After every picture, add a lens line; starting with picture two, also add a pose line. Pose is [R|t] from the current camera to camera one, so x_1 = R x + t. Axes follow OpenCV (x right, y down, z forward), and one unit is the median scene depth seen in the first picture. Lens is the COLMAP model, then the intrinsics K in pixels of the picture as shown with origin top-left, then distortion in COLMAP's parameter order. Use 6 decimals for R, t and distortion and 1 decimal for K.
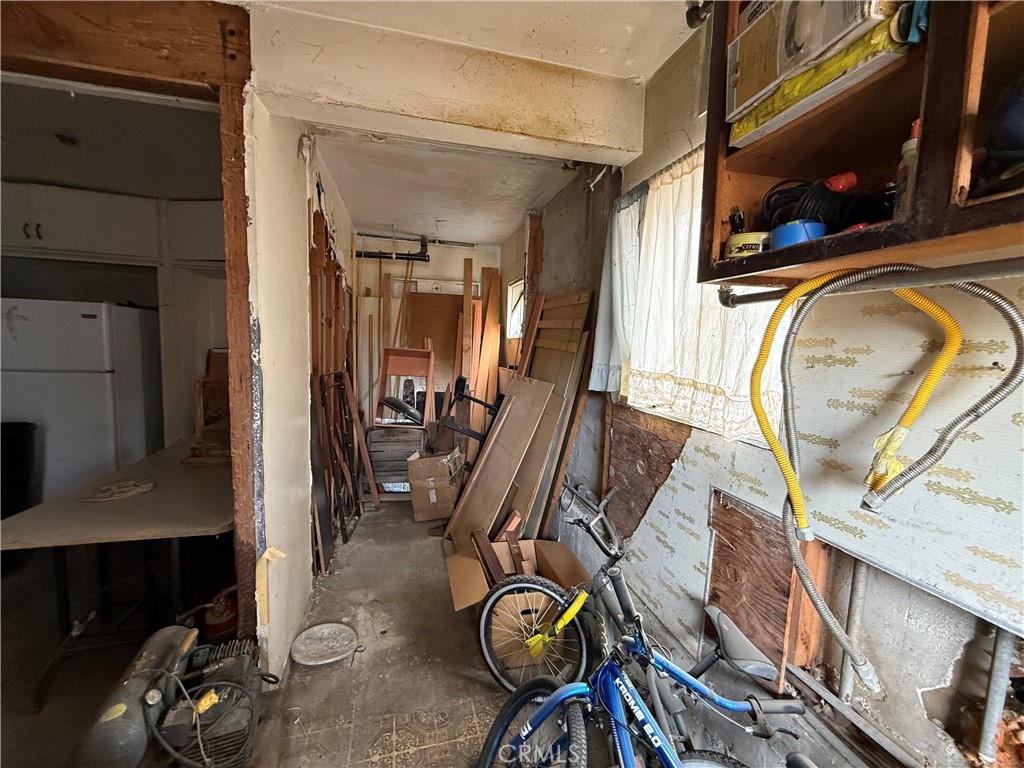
lens RADIAL K [[407.3, 0, 510.0], [0, 407.3, 383.8], [0, 0, 1]] dist [-0.003668, 0.000918]
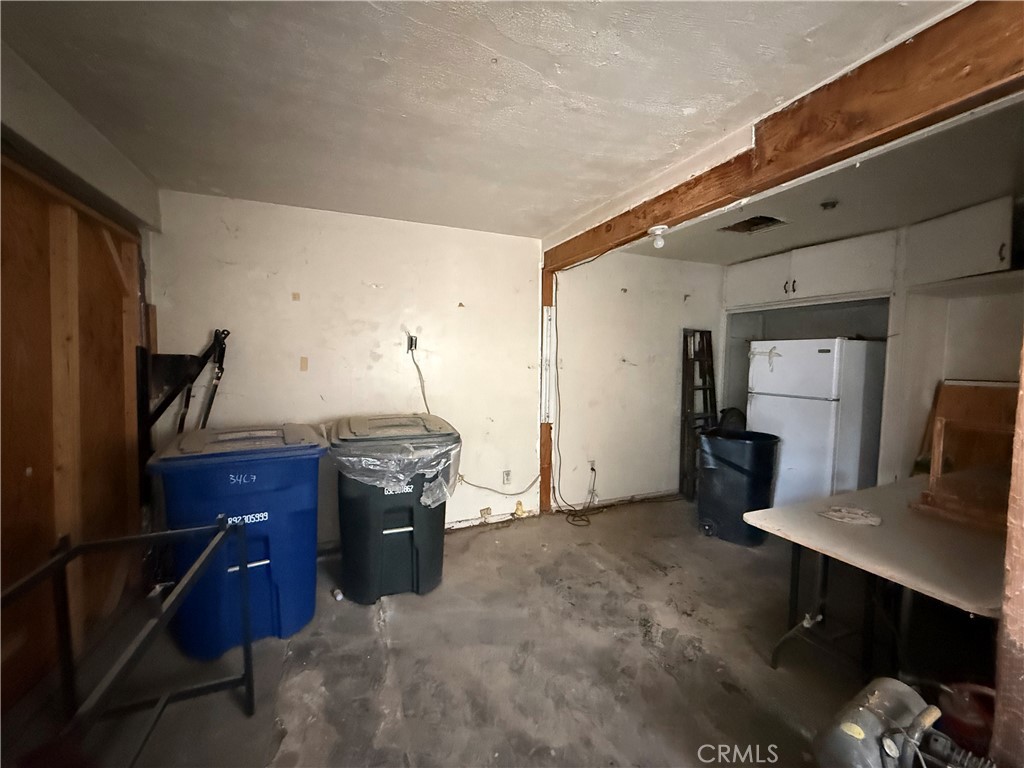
lens RADIAL K [[407.3, 0, 507.9], [0, 407.3, 383.7], [0, 0, 1]] dist [-0.003668, 0.000918]
pose [[0.151168, 0.029789, -0.988059, -0.032491], [-0.092970, 0.995544, 0.015790, -0.009180], [0.984126, 0.089472, 0.153264, -0.047920]]
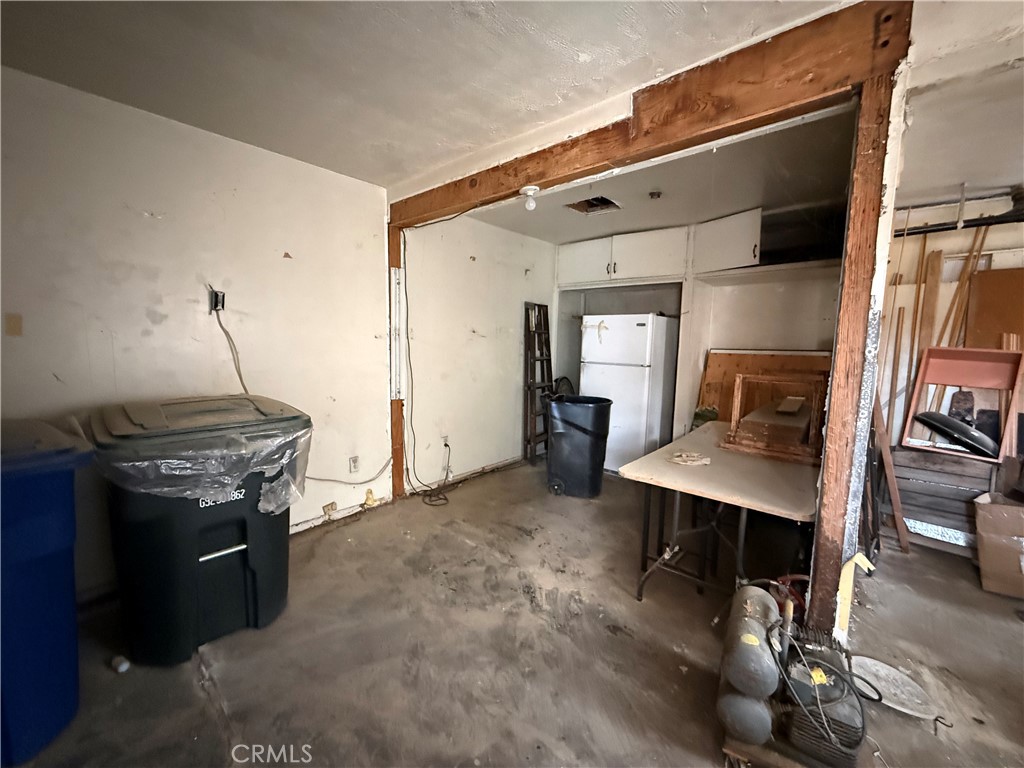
lens RADIAL K [[407.3, 0, 507.9], [0, 407.3, 383.9], [0, 0, 1]] dist [-0.003668, 0.000918]
pose [[0.563456, 0.067389, -0.823393, -0.155468], [-0.074502, 0.996751, 0.030594, 0.020944], [0.822780, 0.044106, 0.566646, -0.119697]]
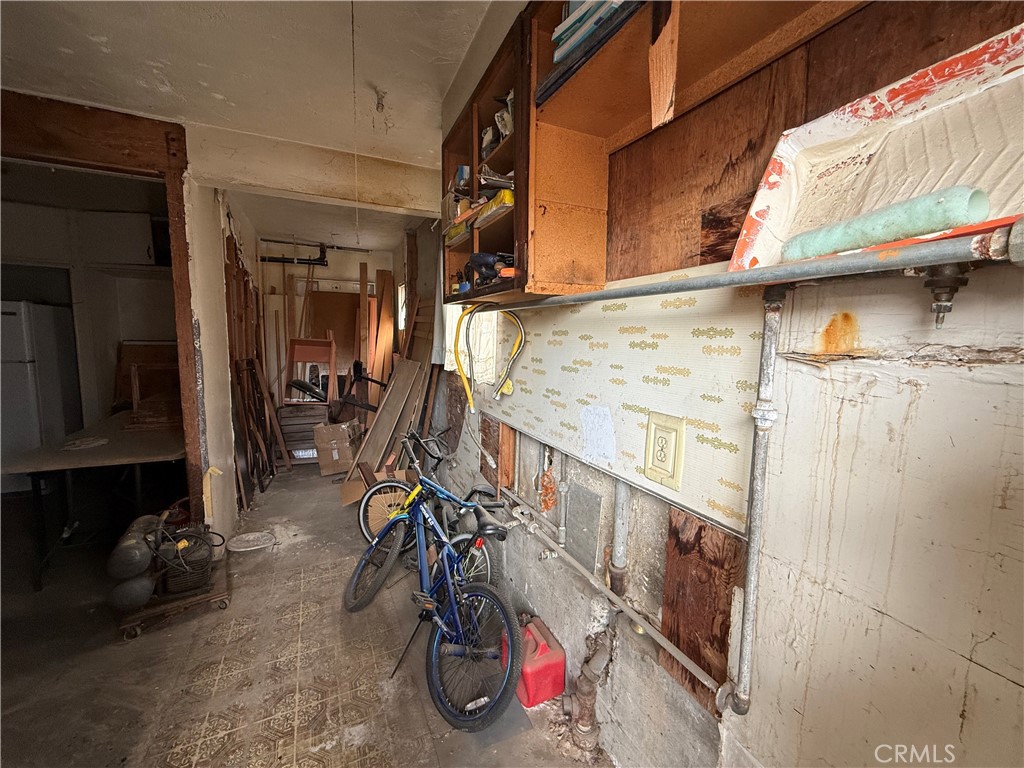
lens RADIAL K [[407.3, 0, 510.2], [0, 407.3, 384.6], [0, 0, 1]] dist [-0.003668, 0.000918]
pose [[0.982664, -0.031676, 0.182671, 0.133879], [0.026833, 0.999221, 0.028923, 0.038445], [-0.183445, -0.023520, 0.982749, -0.380267]]
